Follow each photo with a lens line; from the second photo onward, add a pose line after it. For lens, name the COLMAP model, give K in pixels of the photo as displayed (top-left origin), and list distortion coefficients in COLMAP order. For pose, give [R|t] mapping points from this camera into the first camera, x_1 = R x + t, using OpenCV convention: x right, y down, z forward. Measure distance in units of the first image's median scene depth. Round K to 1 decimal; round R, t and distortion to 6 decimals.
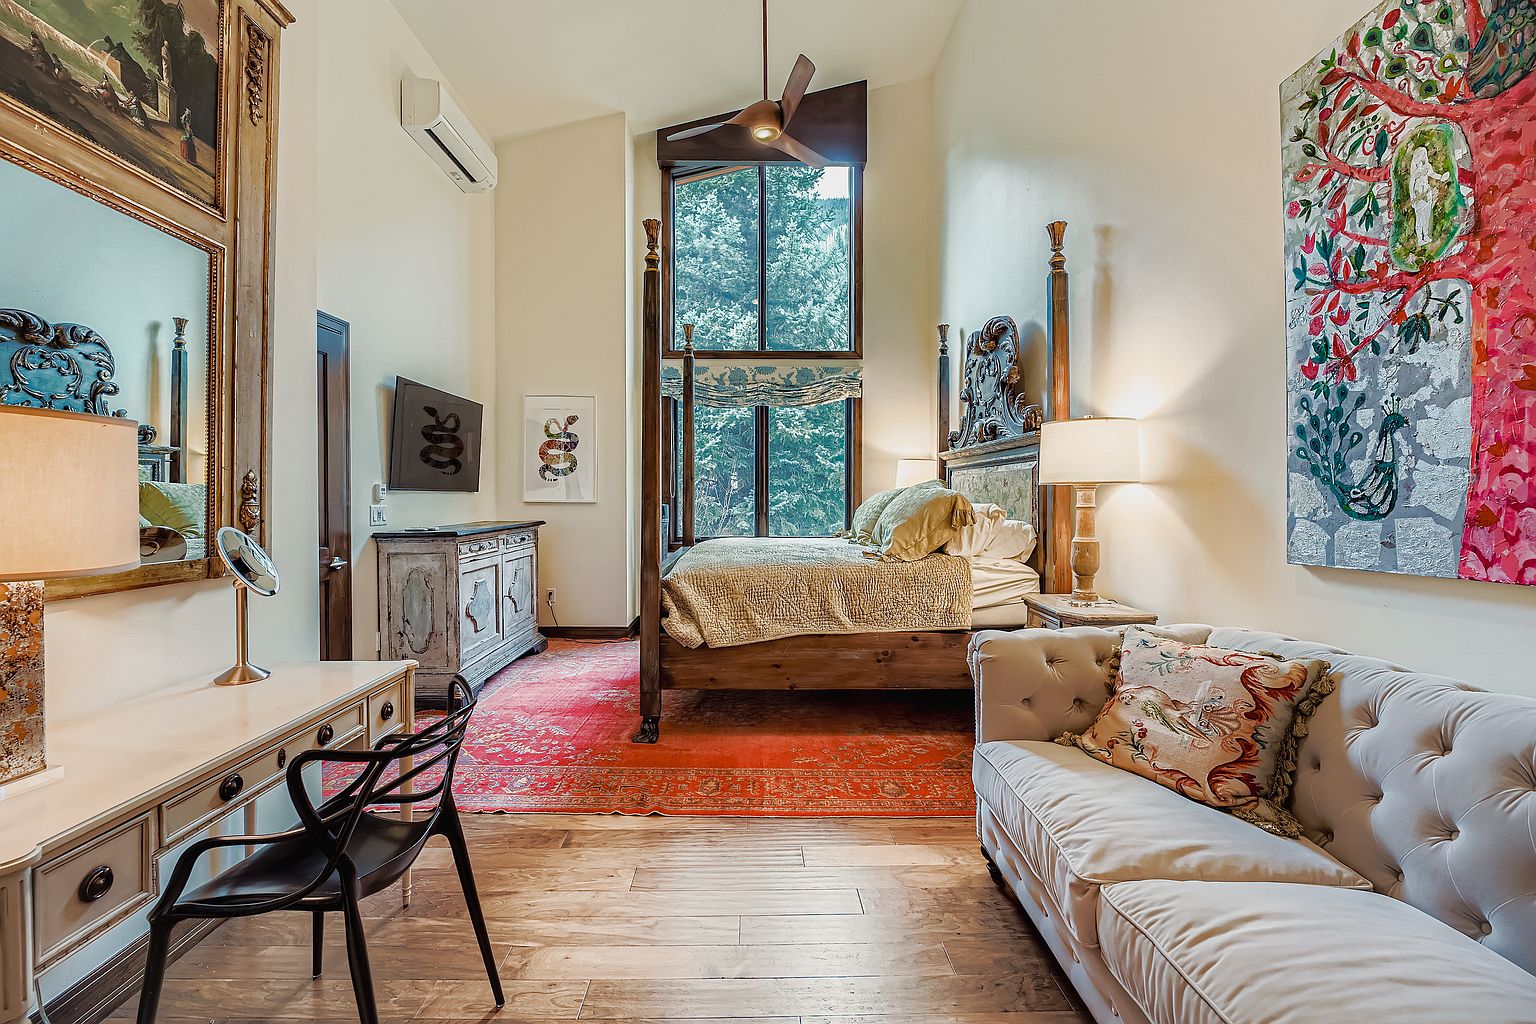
lens RADIAL K [[683.6, 0, 768.0], [0, 683.6, 512.0], [0, 0, 1]] dist [-0.000673, -0.000351]
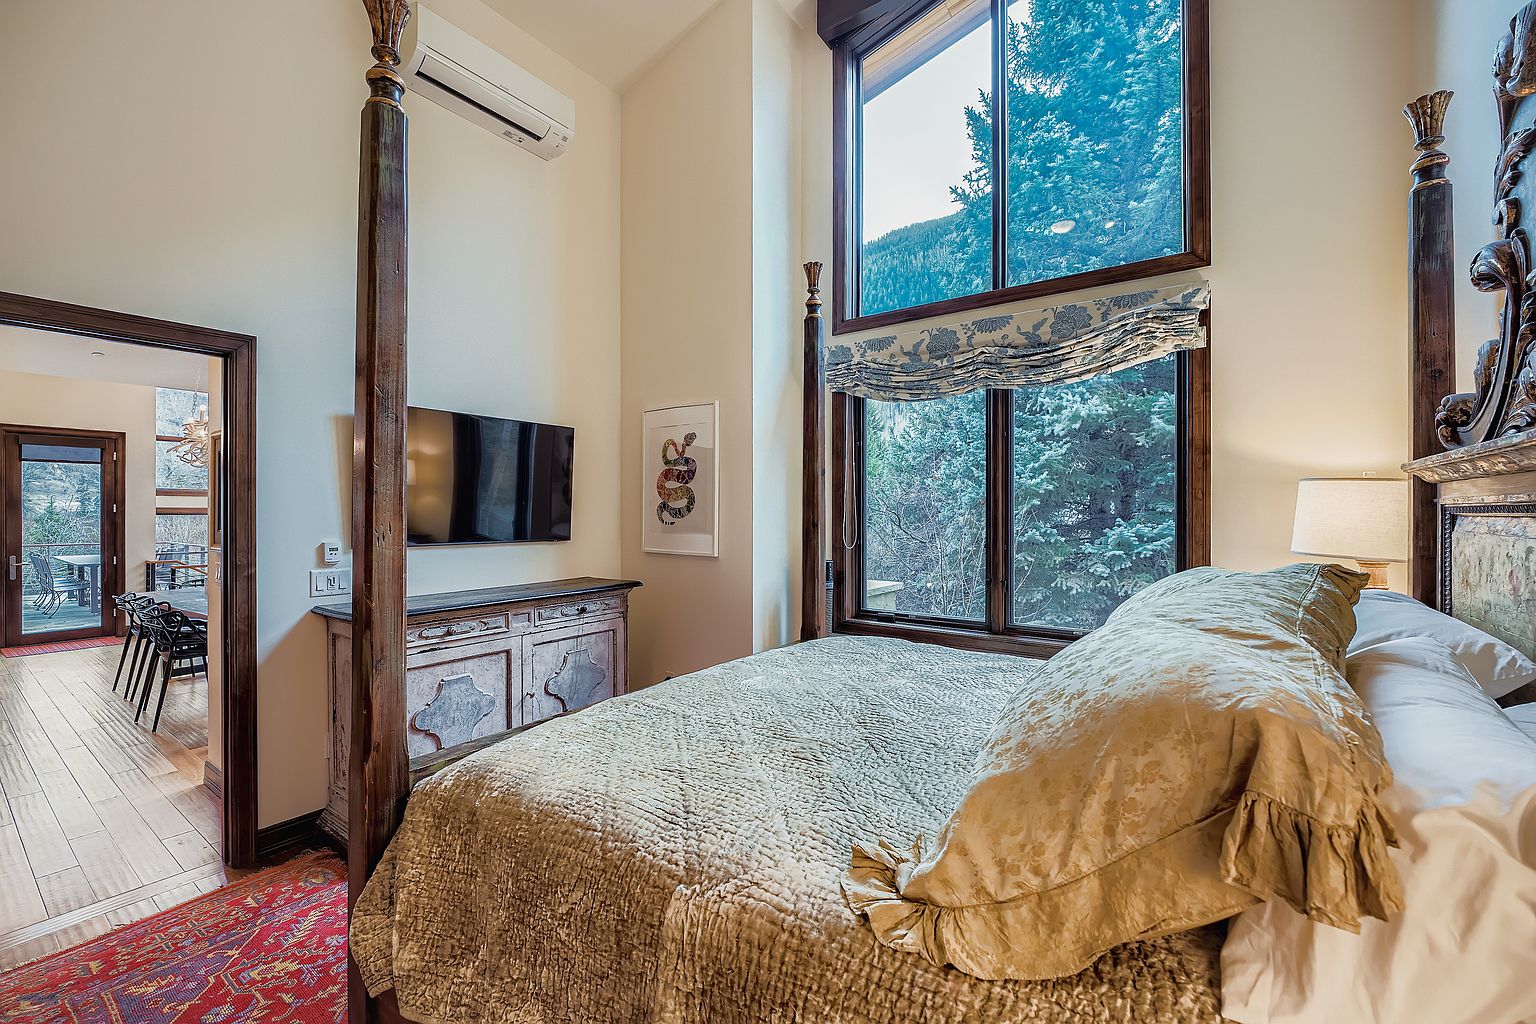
lens RADIAL K [[637.7, 0, 768.0], [0, 637.7, 512.0], [0, 0, 1]] dist [-0.007299, -0.000527]
pose [[0.783504, 0.001430, -0.621386, 0.189395], [-0.011842, 0.999850, -0.012630, -0.051543], [0.621274, 0.017254, 0.783403, 0.531534]]
